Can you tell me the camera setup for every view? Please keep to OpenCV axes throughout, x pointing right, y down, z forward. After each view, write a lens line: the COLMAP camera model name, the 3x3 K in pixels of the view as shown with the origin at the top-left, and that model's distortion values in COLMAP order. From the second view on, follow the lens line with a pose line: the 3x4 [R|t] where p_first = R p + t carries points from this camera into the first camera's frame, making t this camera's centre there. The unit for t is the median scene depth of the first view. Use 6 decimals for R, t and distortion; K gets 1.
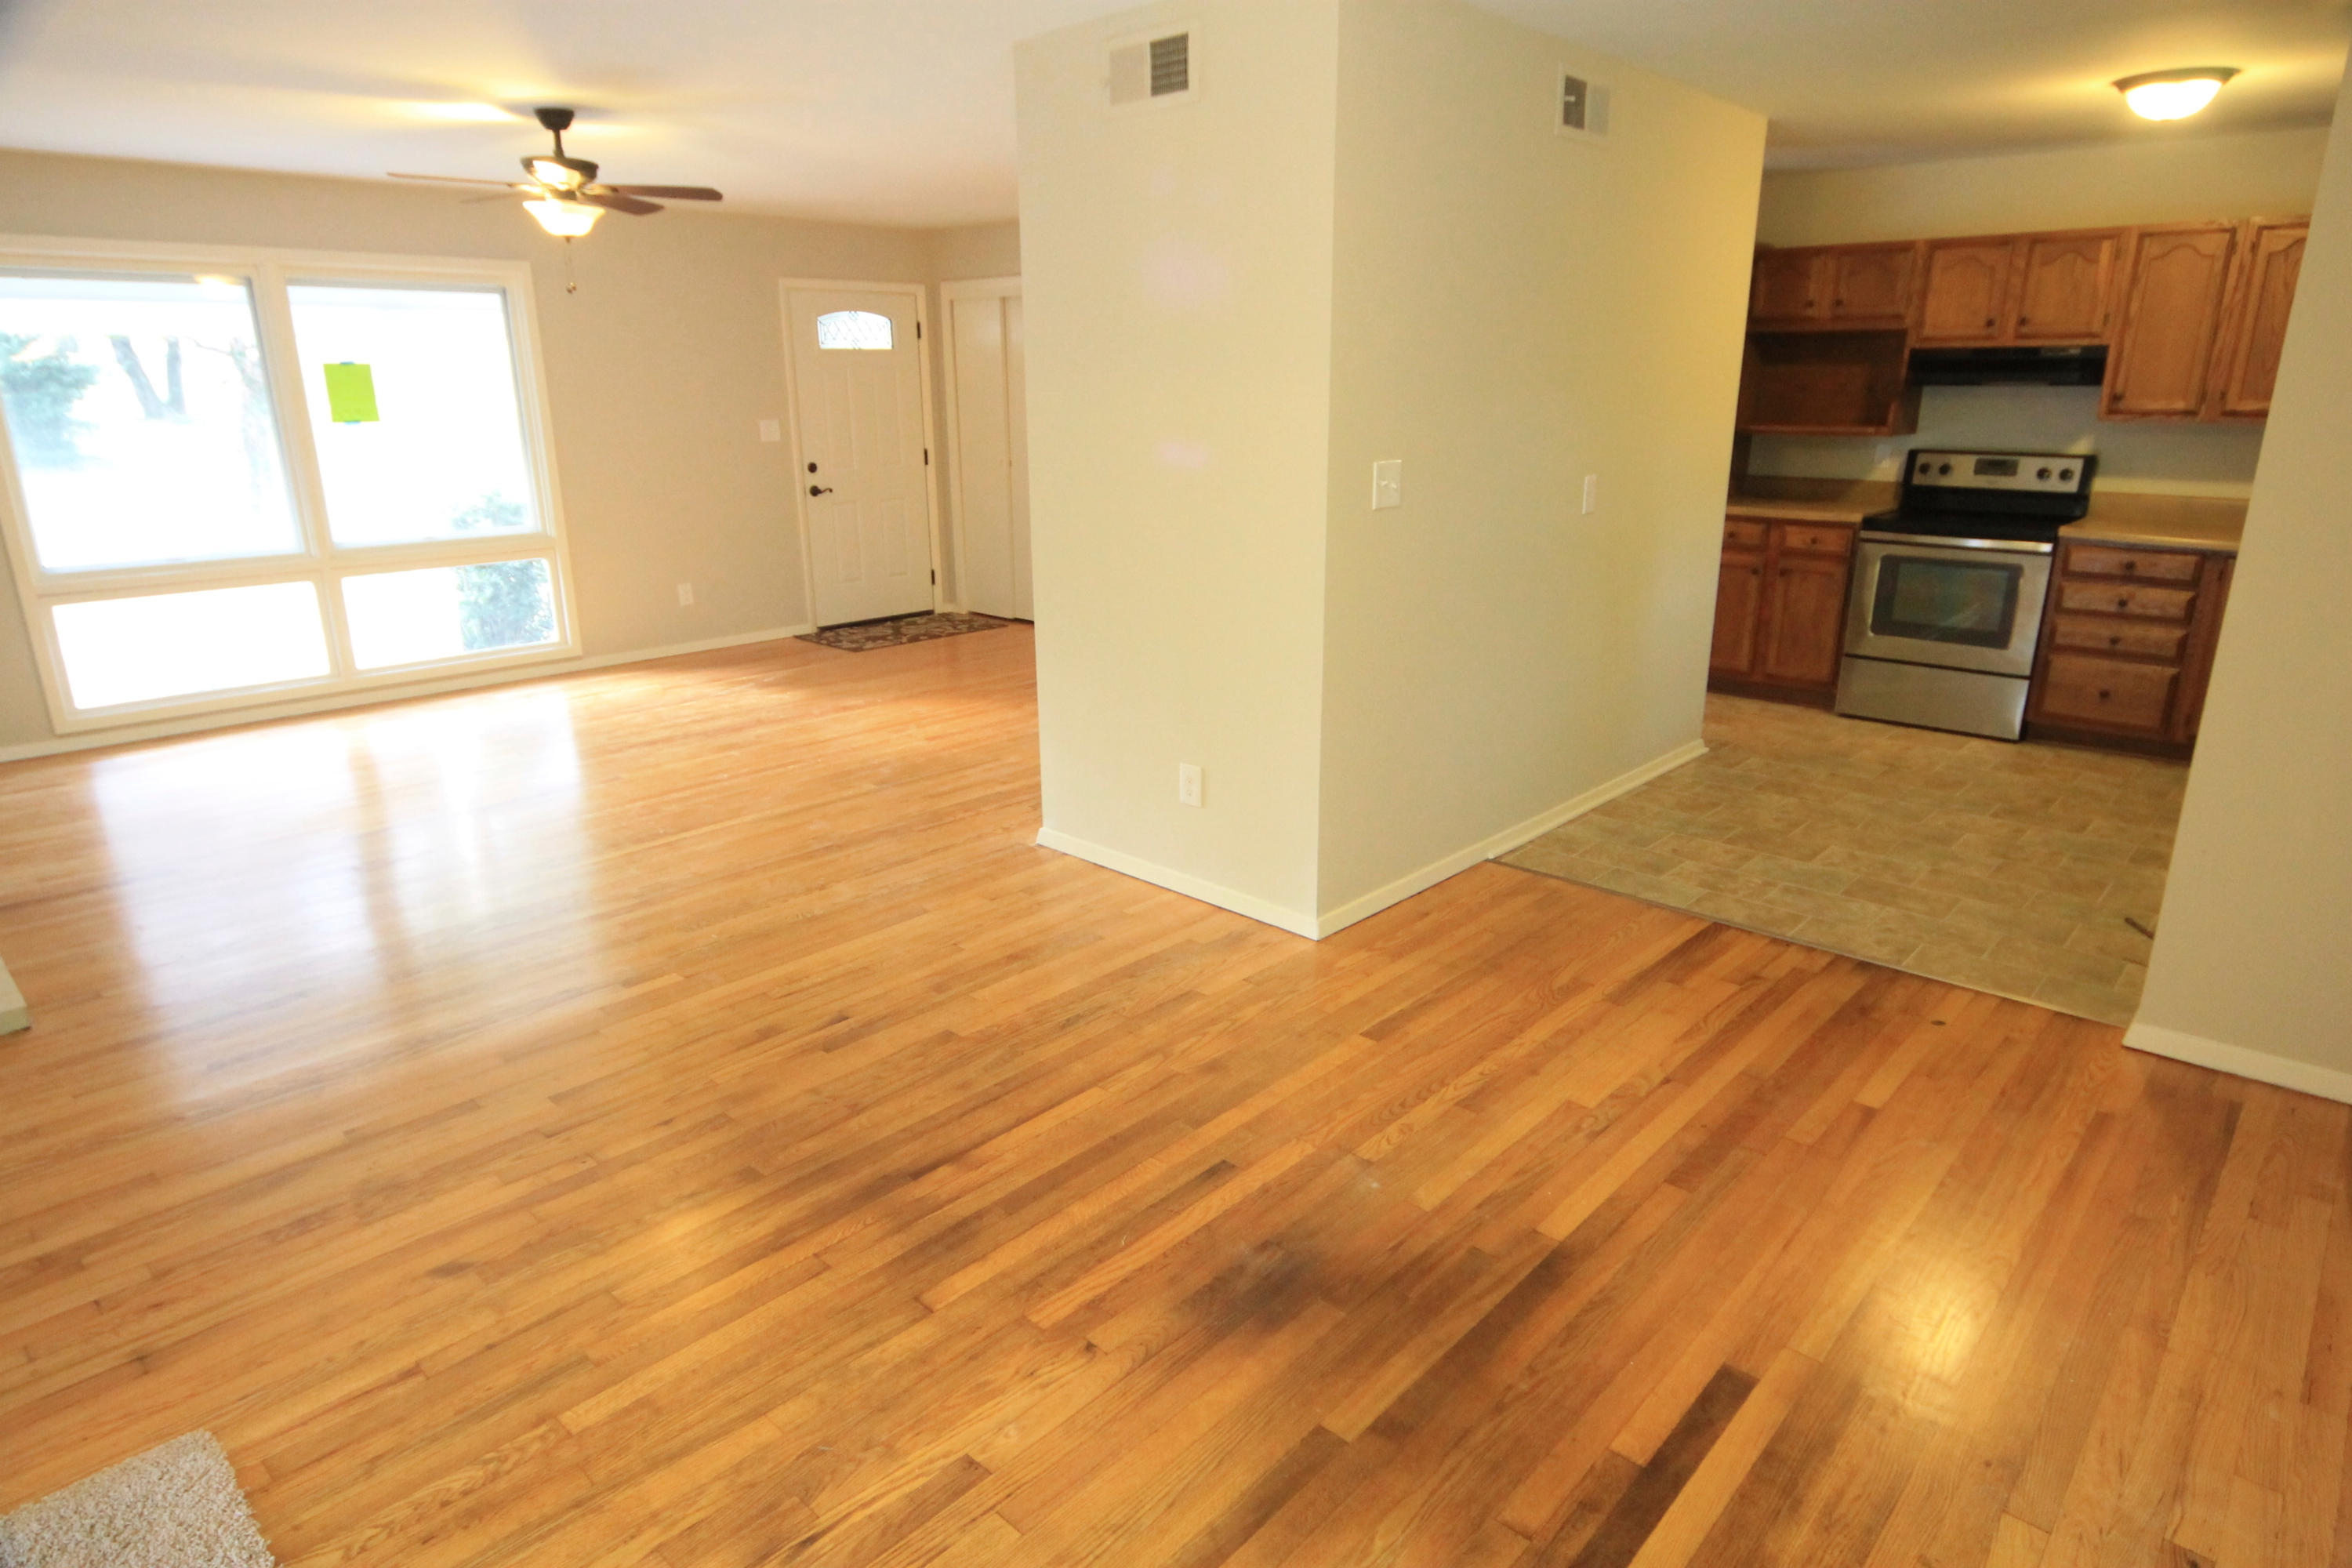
lens RADIAL K [[1327.9, 0, 1176.0], [0, 1327.9, 784.0], [0, 0, 1]] dist [-0.017152, 0.001029]
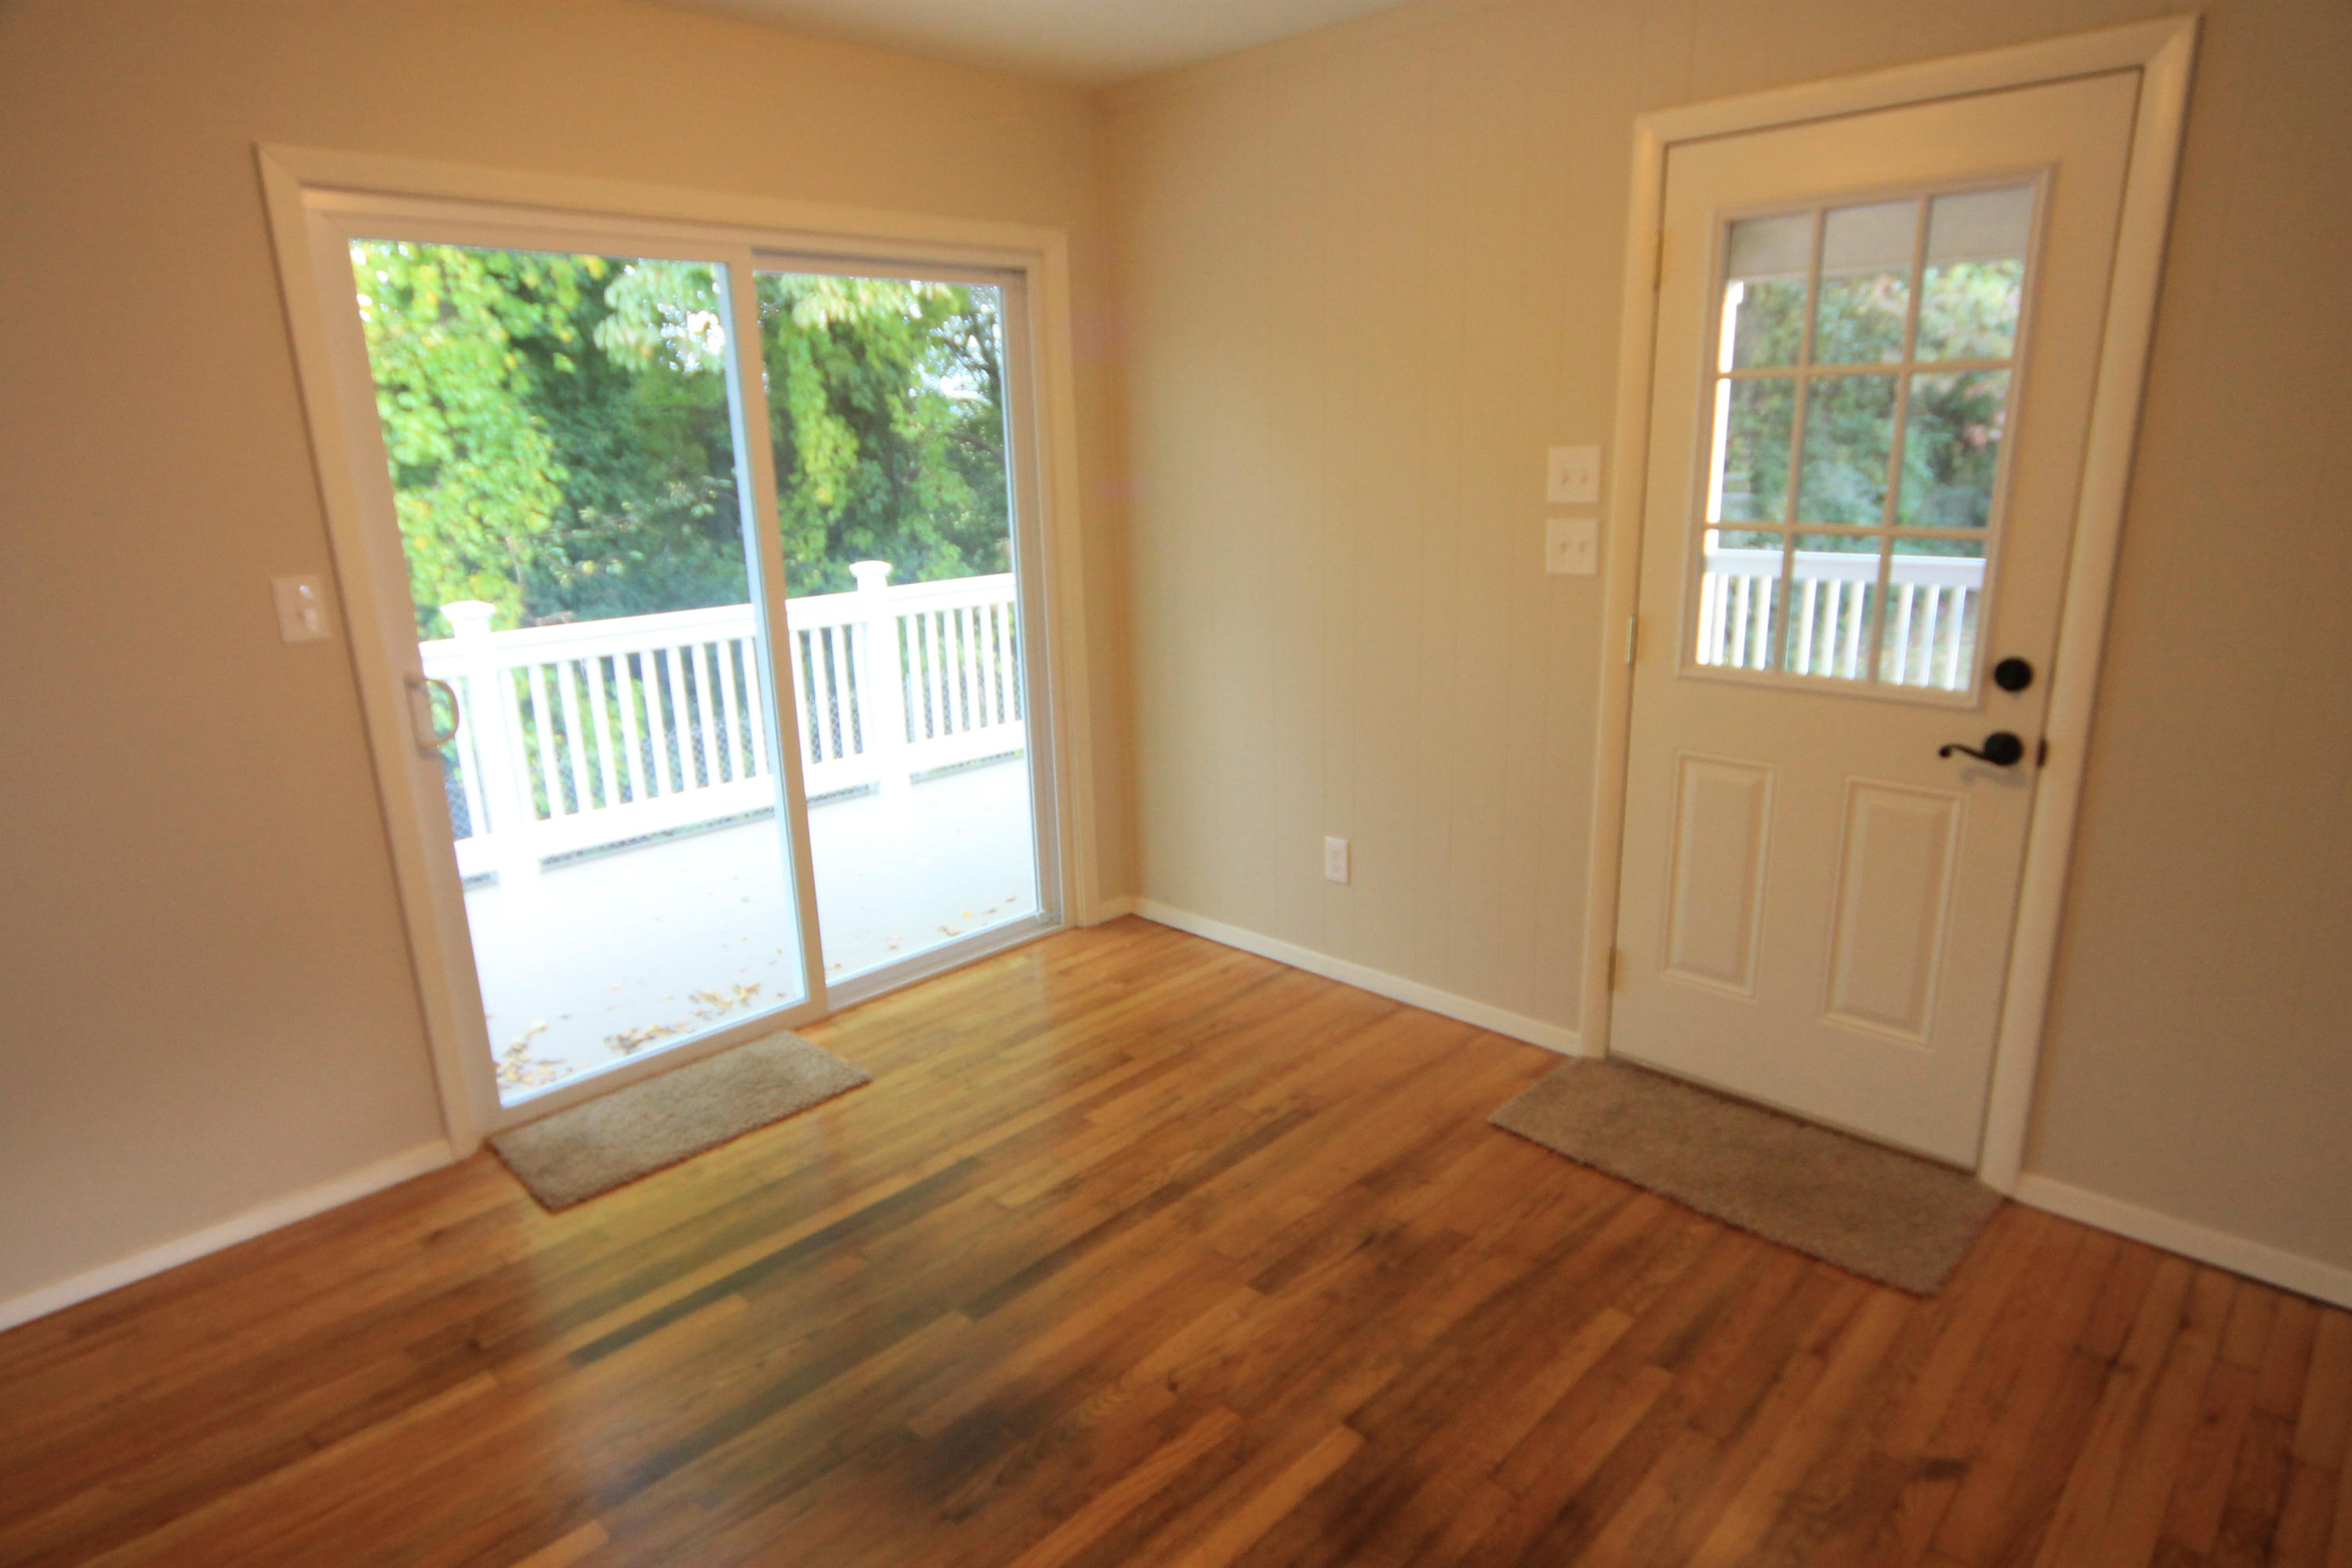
lens RADIAL K [[1327.9, 0, 1176.0], [0, 1327.9, 784.0], [0, 0, 1]] dist [-0.017152, 0.001029]
pose [[-0.999105, 0.027405, 0.032211, -0.100466], [0.040400, 0.843700, 0.535293, -0.447939], [-0.012506, 0.536116, -0.844052, 1.433157]]
